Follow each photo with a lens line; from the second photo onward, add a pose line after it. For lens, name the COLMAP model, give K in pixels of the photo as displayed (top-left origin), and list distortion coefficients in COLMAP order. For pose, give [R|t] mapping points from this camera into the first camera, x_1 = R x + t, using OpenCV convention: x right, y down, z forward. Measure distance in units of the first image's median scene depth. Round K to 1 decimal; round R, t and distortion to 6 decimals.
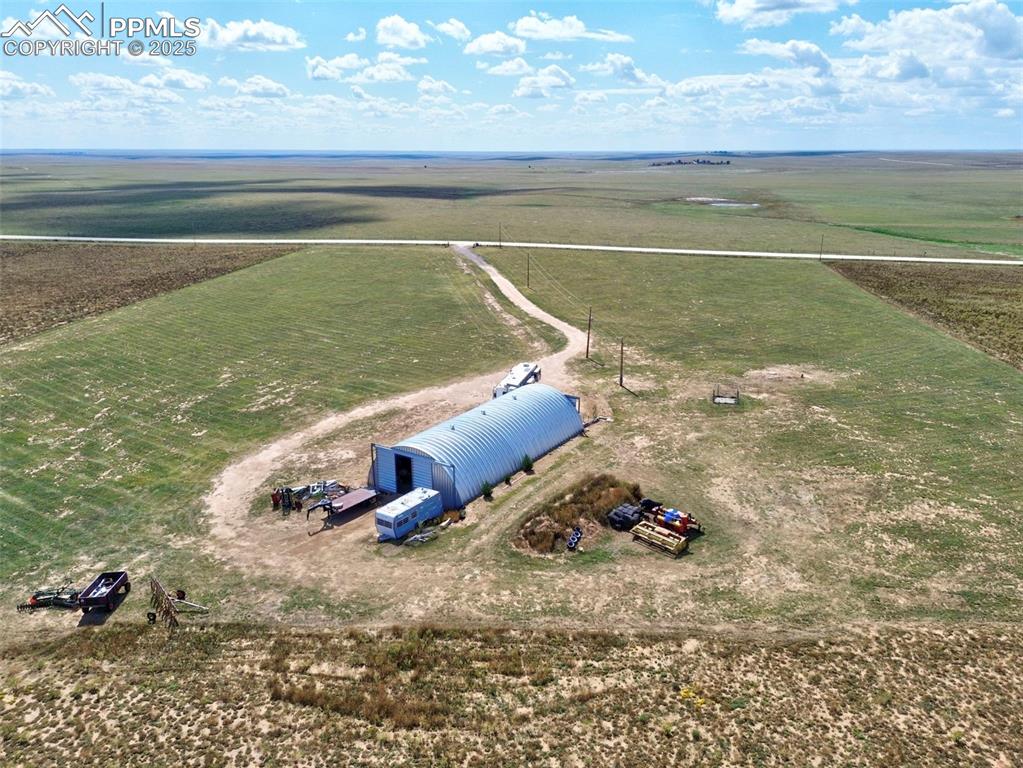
lens RADIAL K [[751.5, 0, 508.0], [0, 751.5, 382.4], [0, 0, 1]] dist [0.043118, -0.026709]
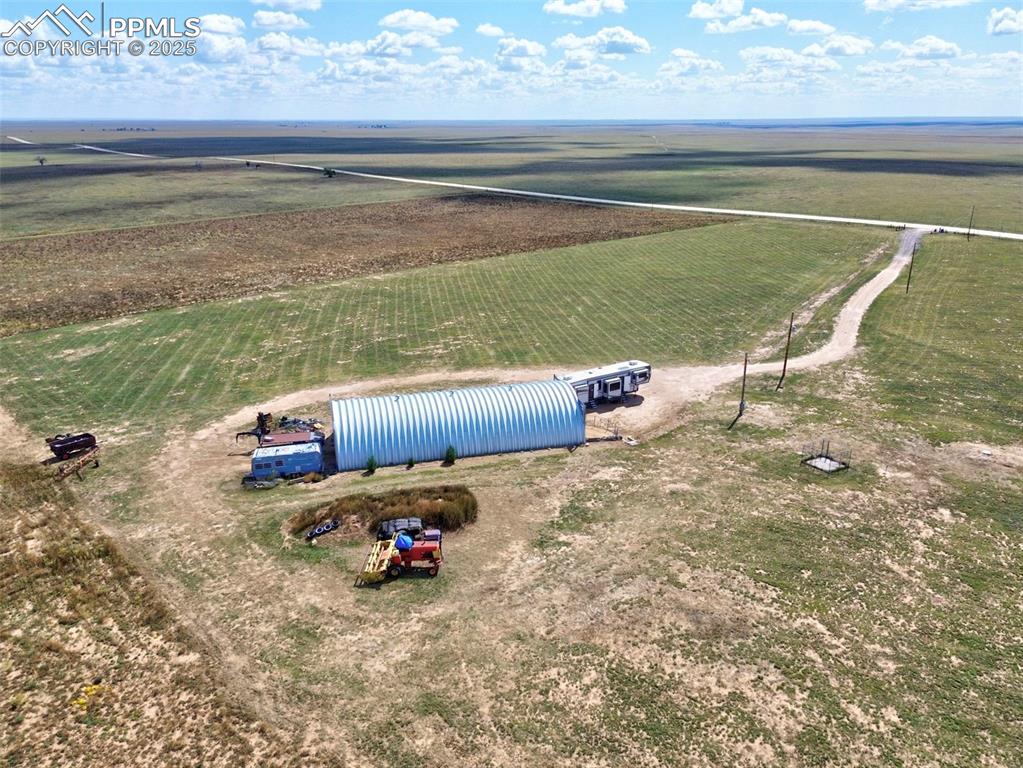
lens RADIAL K [[755.3, 0, 535.1], [0, 755.3, 374.8], [0, 0, 1]] dist [0.055260, -0.047280]
pose [[0.749420, 0.203459, -0.630059, 0.805518], [-0.186318, 0.977964, 0.094190, -0.116673], [0.635338, 0.046804, 0.770814, 0.403131]]
